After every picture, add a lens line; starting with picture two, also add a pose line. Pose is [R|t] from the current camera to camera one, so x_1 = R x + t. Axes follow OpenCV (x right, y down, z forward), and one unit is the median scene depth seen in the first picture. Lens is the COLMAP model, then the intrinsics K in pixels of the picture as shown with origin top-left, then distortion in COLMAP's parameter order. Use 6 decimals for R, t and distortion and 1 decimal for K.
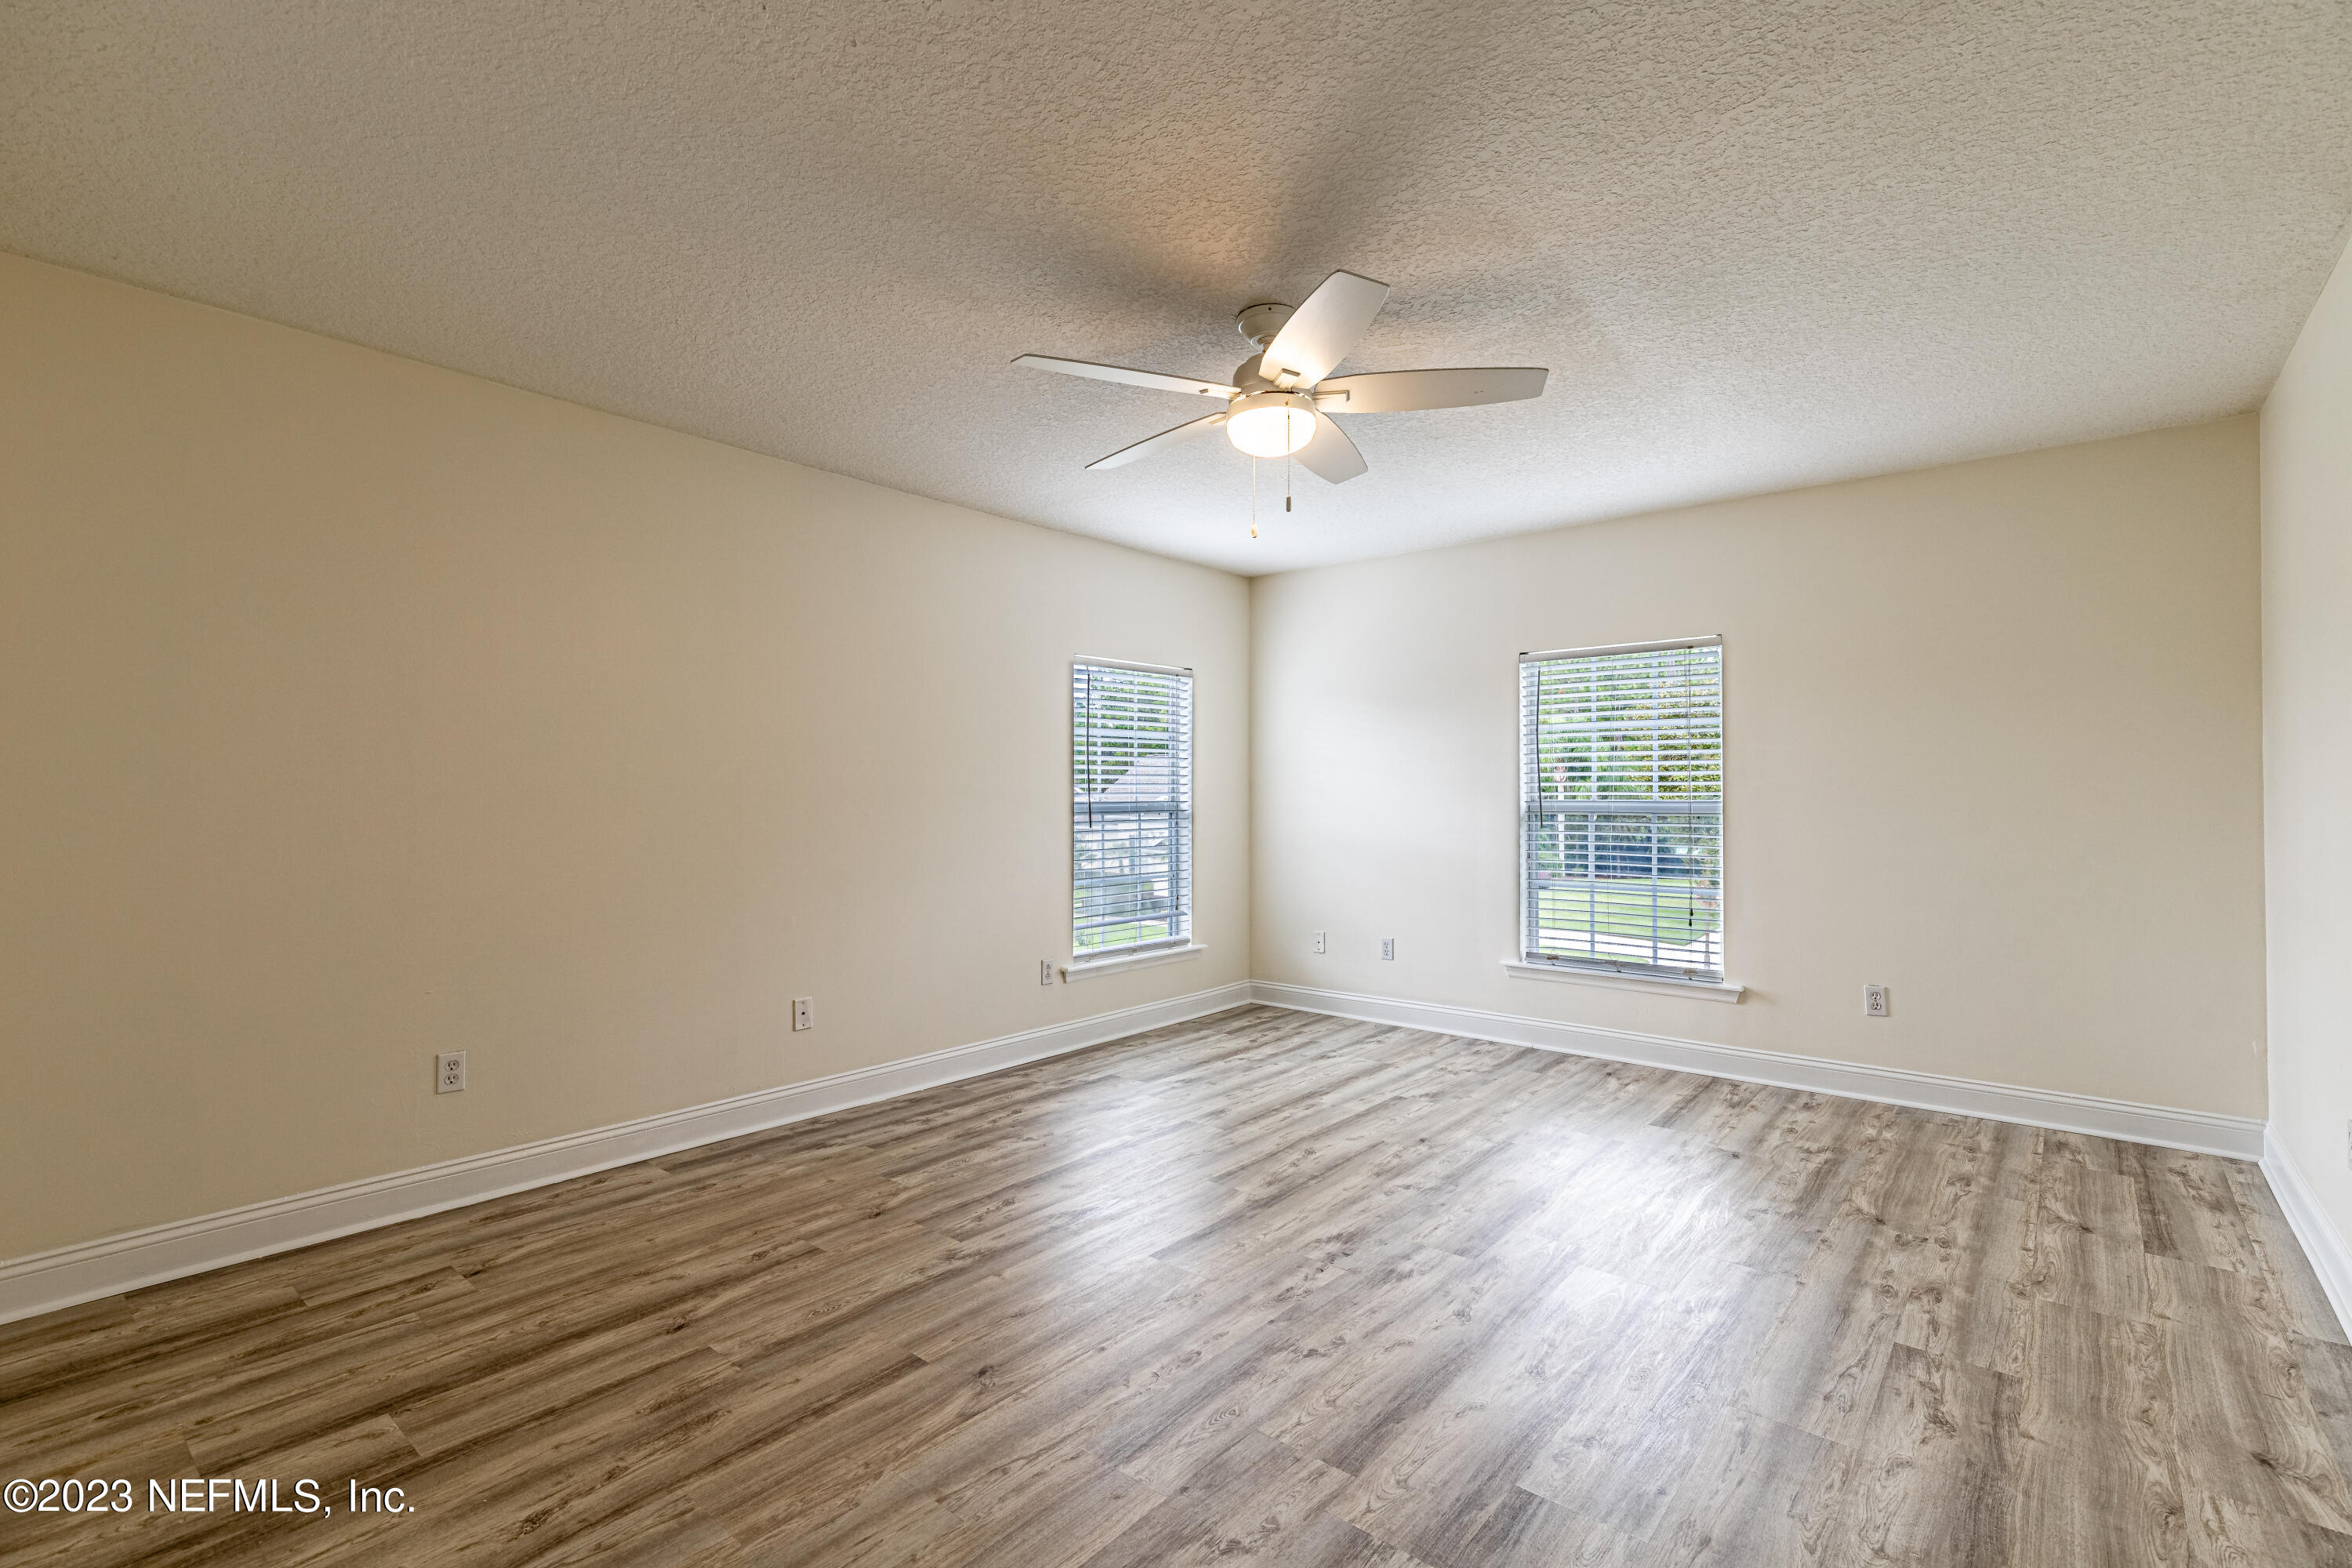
lens RADIAL K [[1069.6, 0, 1177.2], [0, 1069.6, 787.0], [0, 0, 1]] dist [-0.002902, -0.000135]
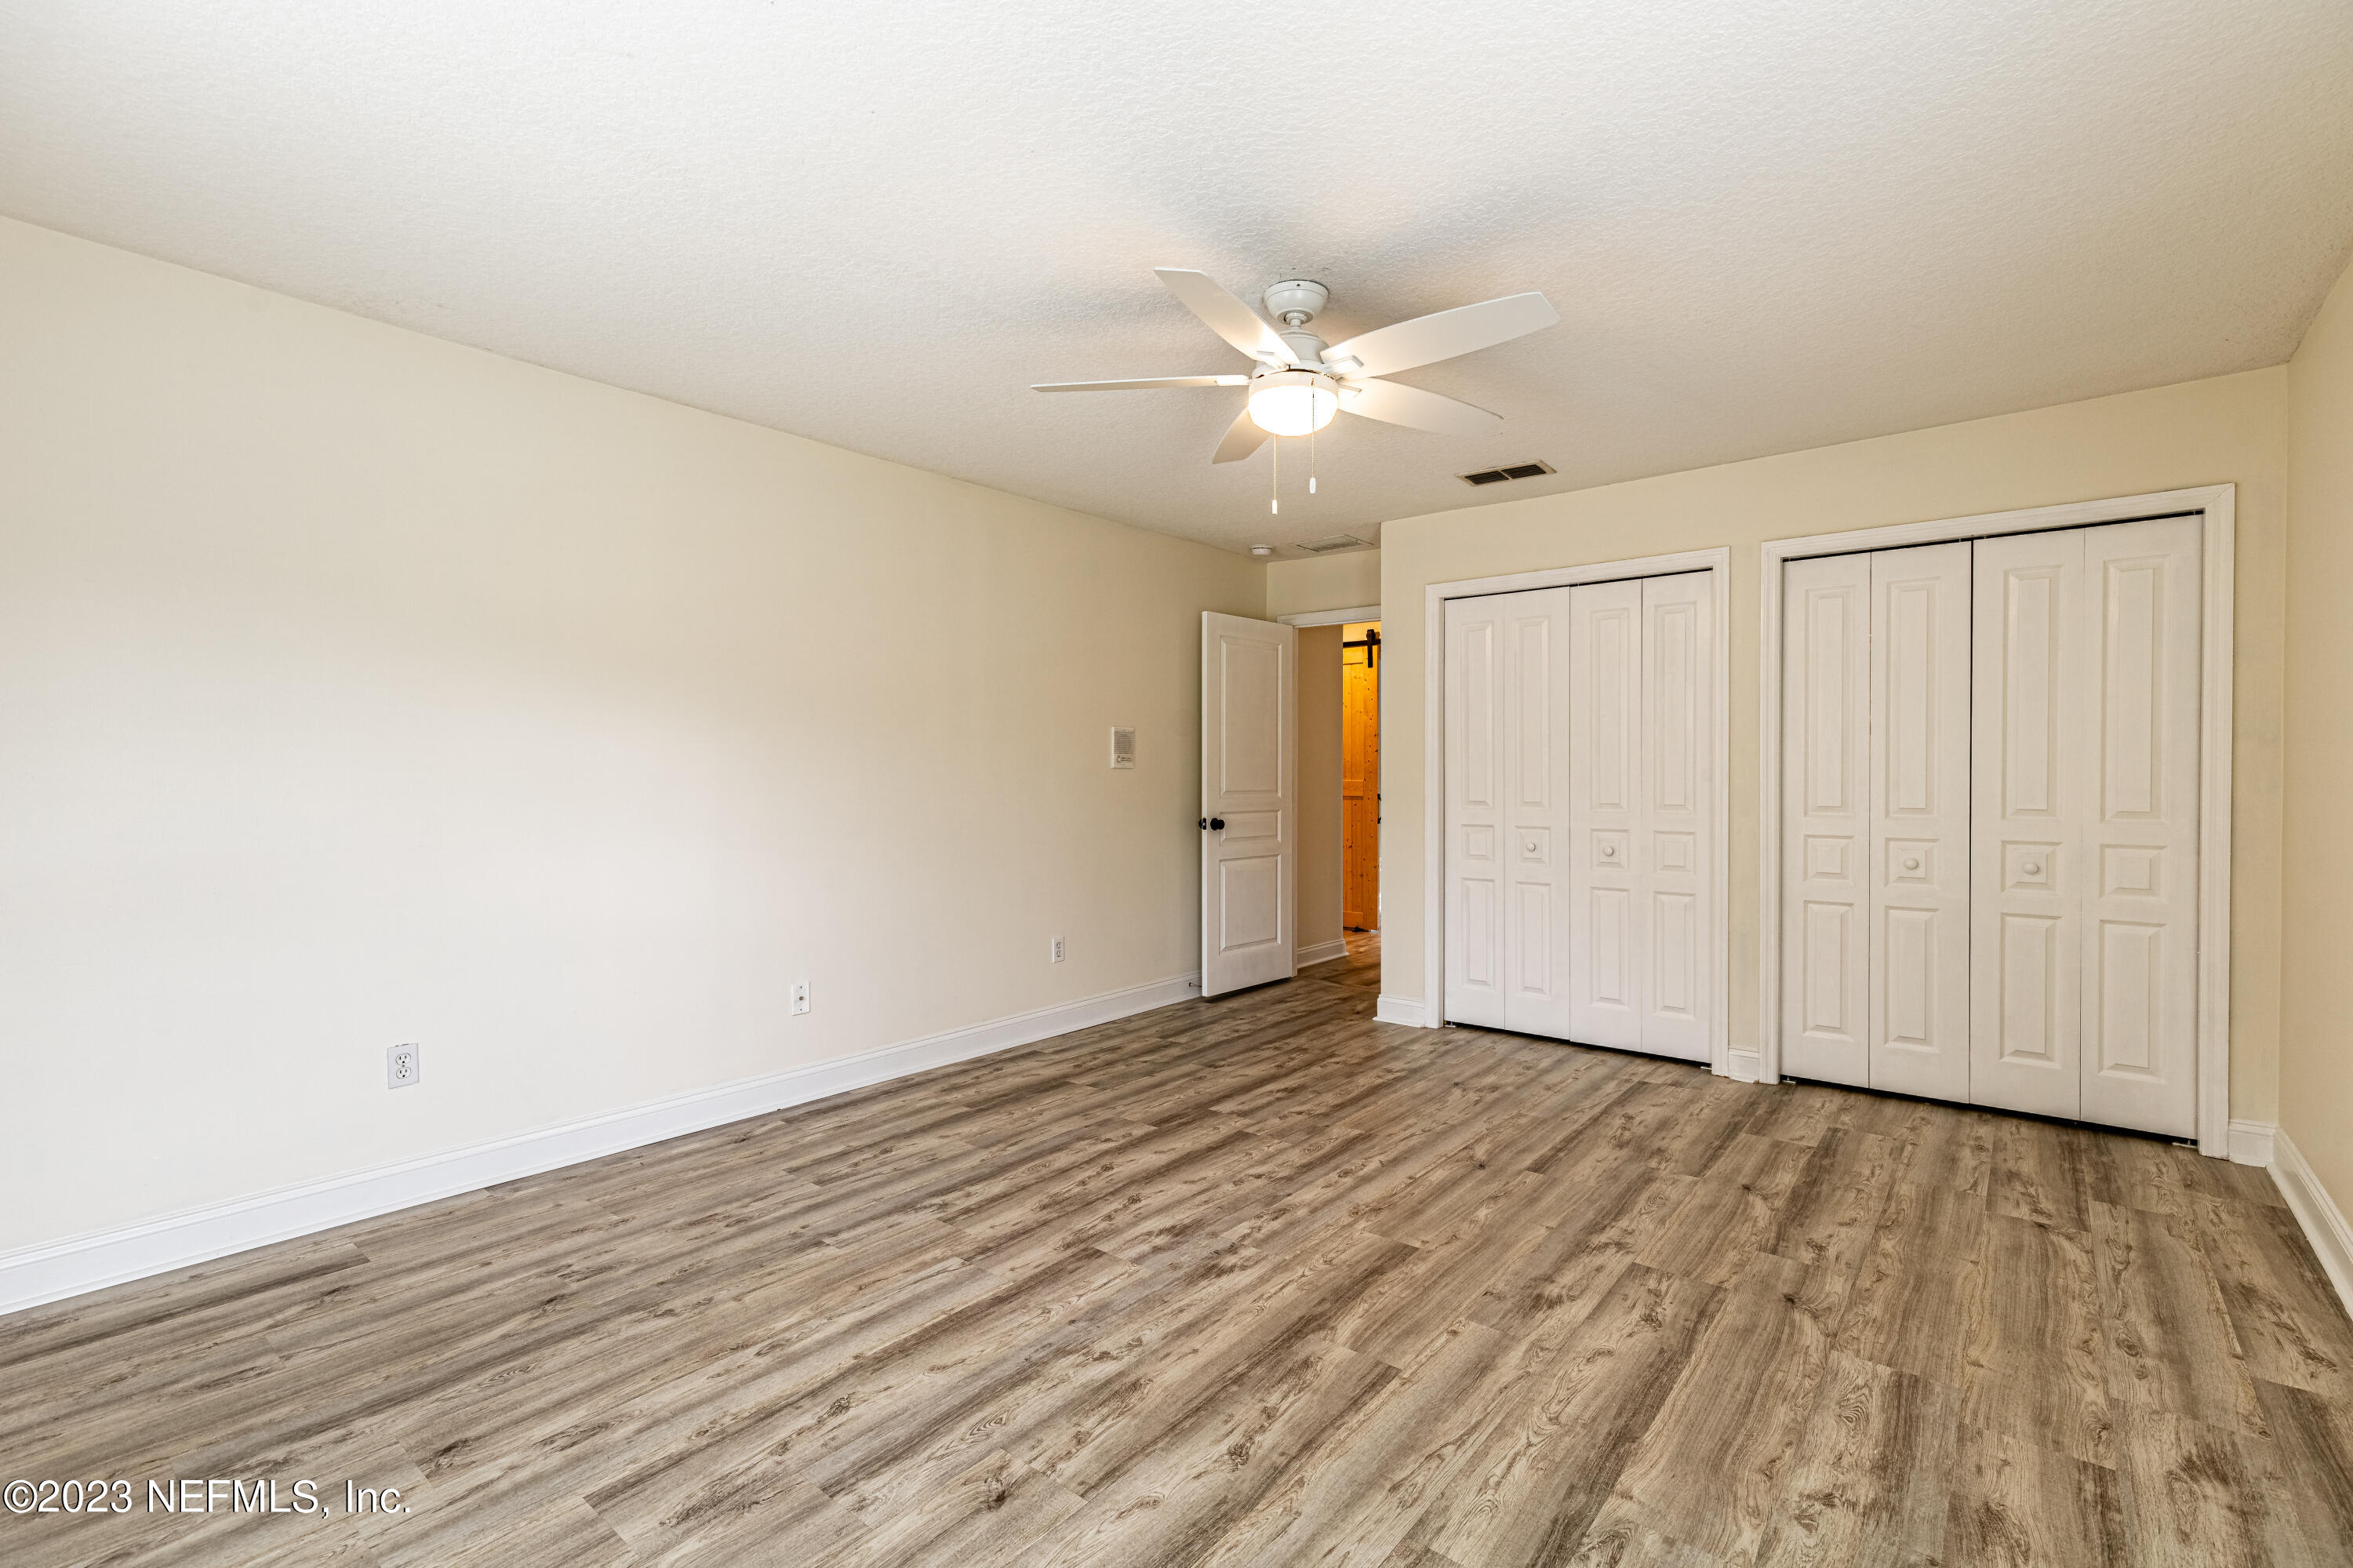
lens RADIAL K [[1070.1, 0, 1174.9], [0, 1070.1, 784.3], [0, 0, 1]] dist [-0.002902, -0.000135]
pose [[-0.999877, 0.001533, -0.015593, 0.206366], [0.001533, 0.999999, 0.000044, 0.014527], [0.015593, 0.000020, -0.999878, 1.927679]]
